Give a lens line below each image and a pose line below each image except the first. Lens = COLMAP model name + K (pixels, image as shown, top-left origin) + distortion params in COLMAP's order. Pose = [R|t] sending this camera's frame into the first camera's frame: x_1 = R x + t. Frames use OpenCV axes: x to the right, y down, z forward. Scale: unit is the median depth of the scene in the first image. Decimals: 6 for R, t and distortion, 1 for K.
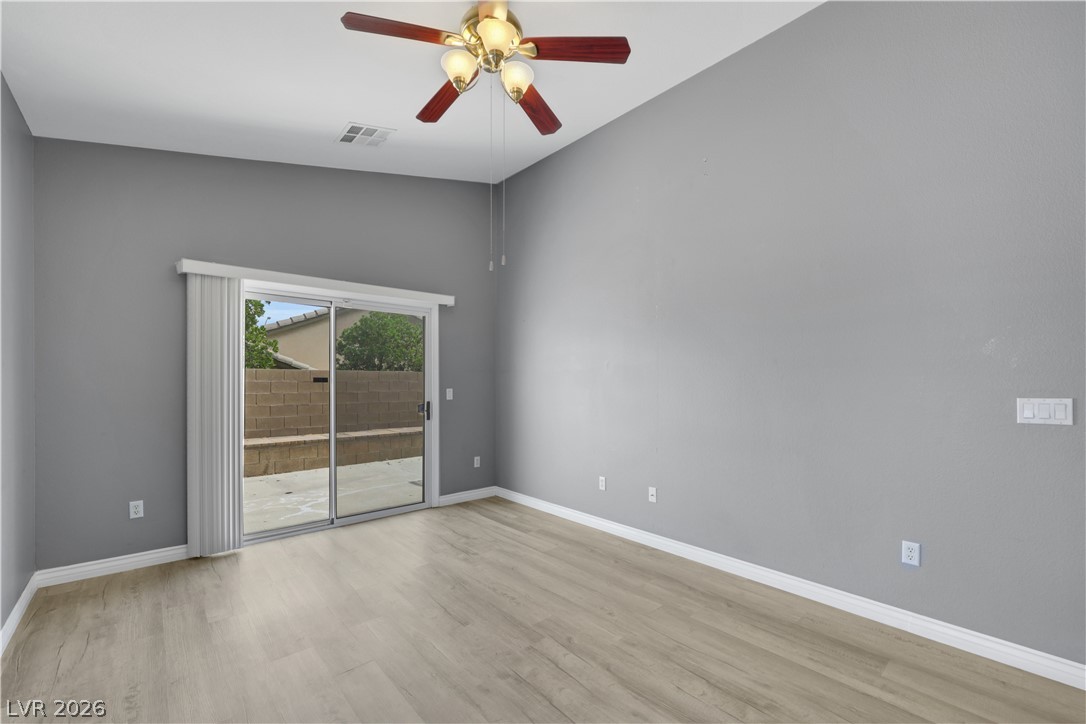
lens RADIAL K [[442.0, 0, 542.3], [0, 442.0, 382.6], [0, 0, 1]] dist [-0.001655, -0.000290]
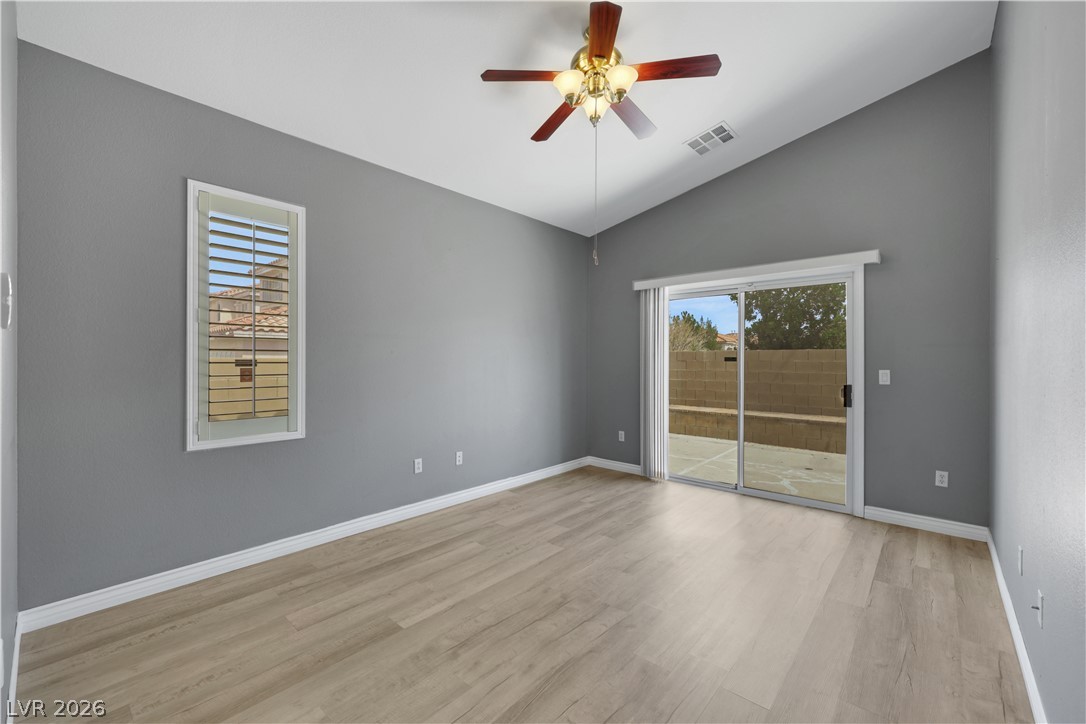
lens RADIAL K [[442.0, 0, 550.0], [0, 442.0, 361.5], [0, 0, 1]] dist [-0.001655, -0.000290]
pose [[0.135928, 0.000322, -0.990719, 0.695775], [-0.005227, 0.999986, -0.000392, 0.003330], [0.990705, 0.005232, 0.135928, 0.483991]]
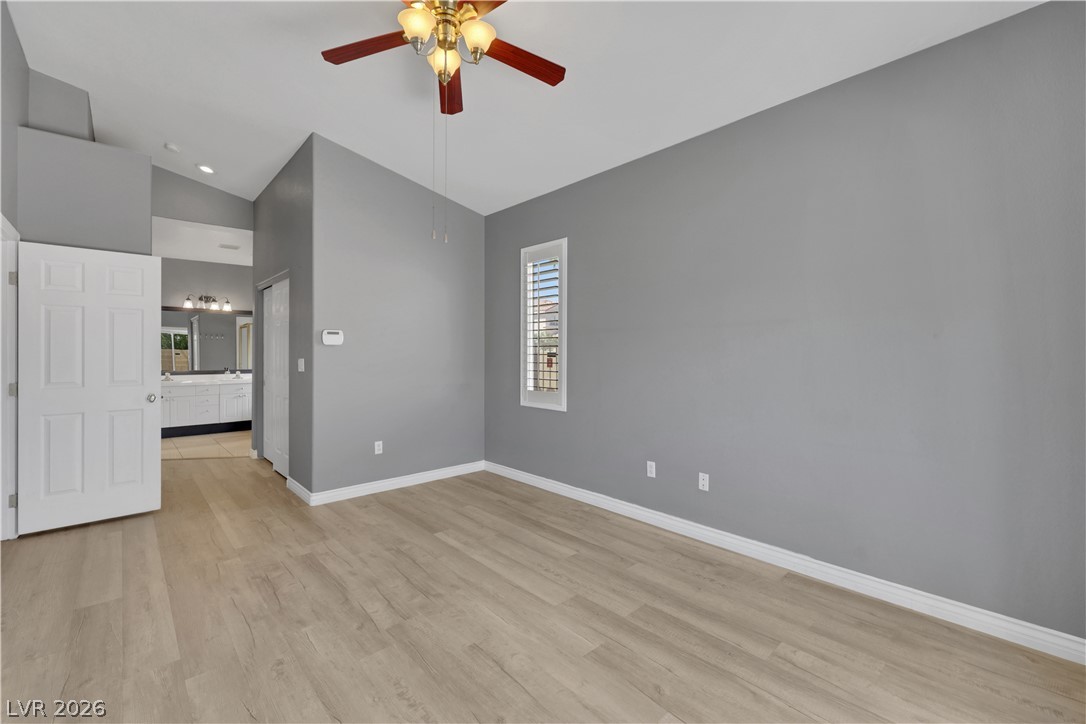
lens RADIAL K [[464.6, 0, 540.3], [0, 464.6, 351.3], [0, 0, 1]] dist [-0.002605, 0.000560]
pose [[-0.999909, -0.001060, -0.013468, -0.214410], [-0.001093, 0.999996, 0.002425, -0.004380], [0.013465, 0.002440, -0.999906, 1.393978]]
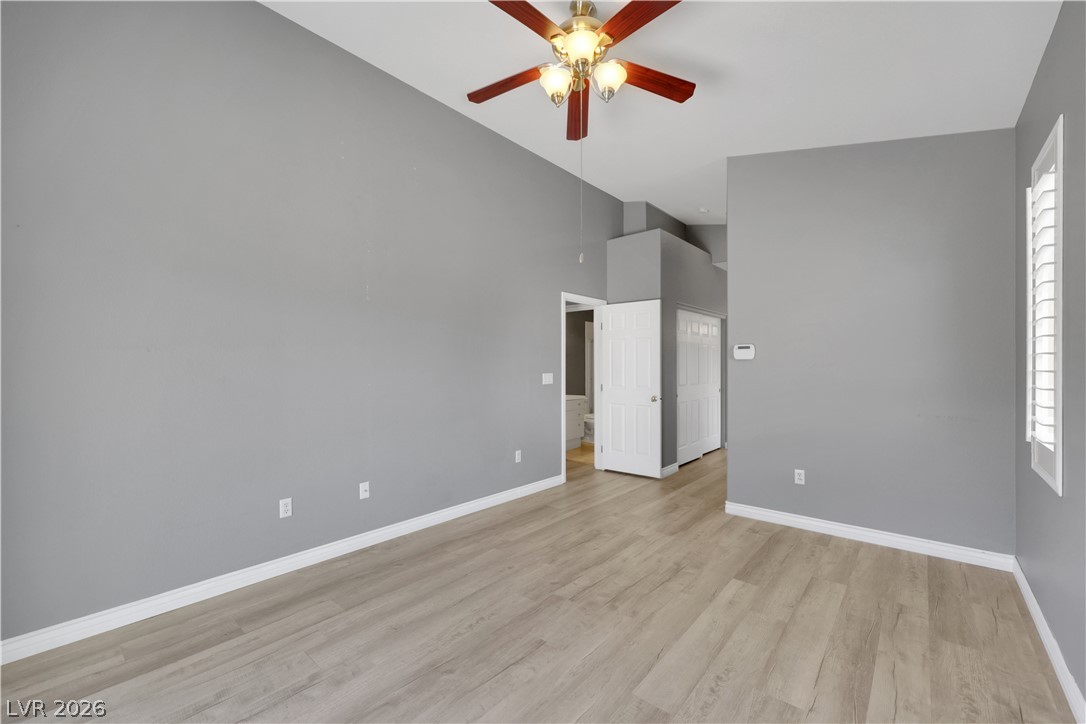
lens RADIAL K [[442.0, 0, 538.0], [0, 442.0, 368.5], [0, 0, 1]] dist [-0.001655, -0.000290]
pose [[-0.119952, -0.004965, 0.992767, -0.783187], [0.006310, 0.999963, 0.005763, -0.004642], [-0.992760, 0.006956, -0.119917, 0.828745]]
